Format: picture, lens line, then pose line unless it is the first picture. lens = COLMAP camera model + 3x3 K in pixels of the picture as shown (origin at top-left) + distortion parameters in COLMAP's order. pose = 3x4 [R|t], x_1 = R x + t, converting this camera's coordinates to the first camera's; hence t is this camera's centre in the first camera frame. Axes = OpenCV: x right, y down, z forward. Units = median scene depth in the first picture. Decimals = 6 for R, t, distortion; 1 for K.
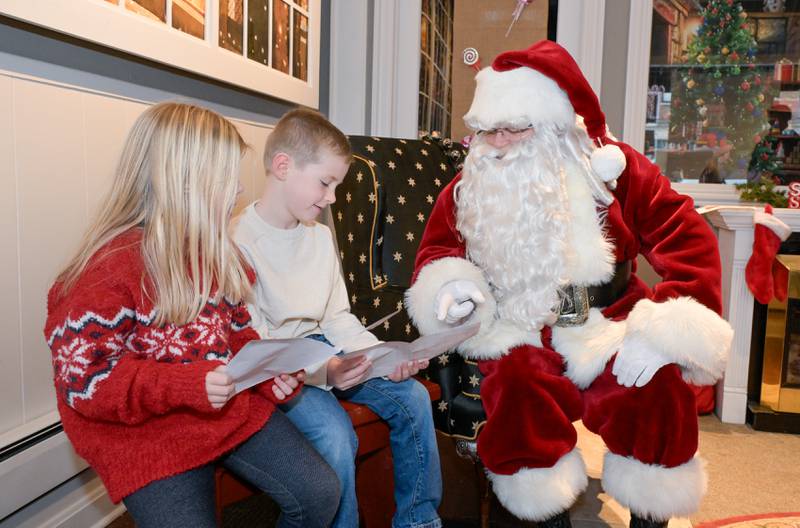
lens RADIAL K [[645.3, 0, 418.7], [0, 645.3, 246.0], [0, 0, 1]] dist [-0.009560, 0.007887]
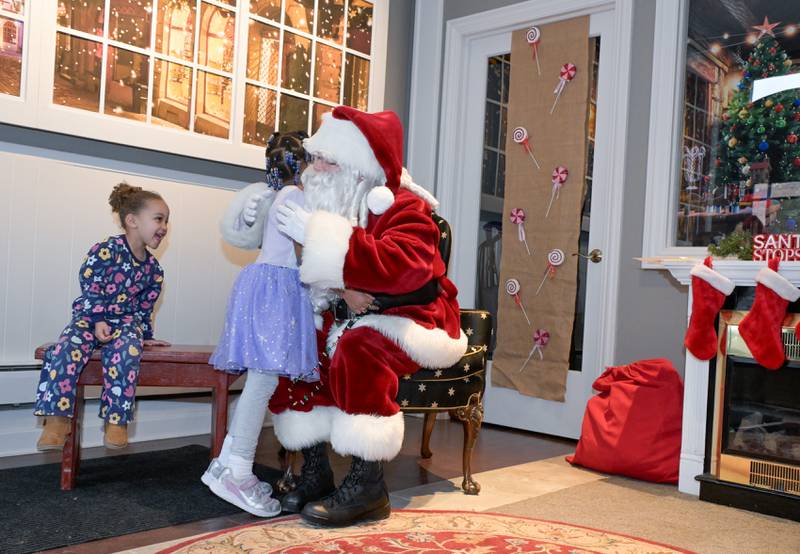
lens RADIAL K [[776.5, 0, 387.7], [0, 776.5, 290.6], [0, 0, 1]] dist [0.006510, 0.000000]
pose [[0.855427, 0.014388, -0.517724, 0.591645], [-0.077711, 0.991864, -0.100836, 0.112546], [0.512061, 0.126490, 0.849585, -0.176630]]
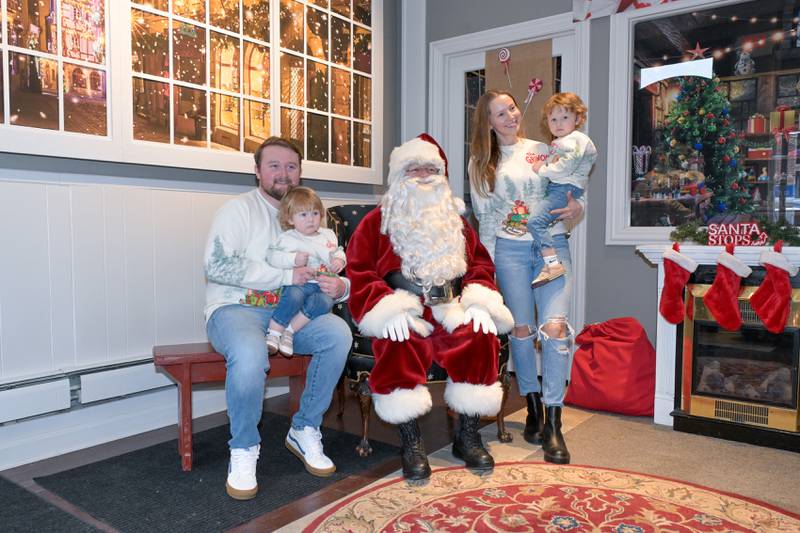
lens RADIAL K [[619.9, 0, 383.6], [0, 619.9, 270.3], [0, 0, 1]] dist [-0.012340, 0.001303]
pose [[0.898221, -0.003663, -0.439530, 0.451460], [-0.016979, 0.998930, -0.043024, 0.038913], [0.439217, 0.046108, 0.897197, -0.236272]]
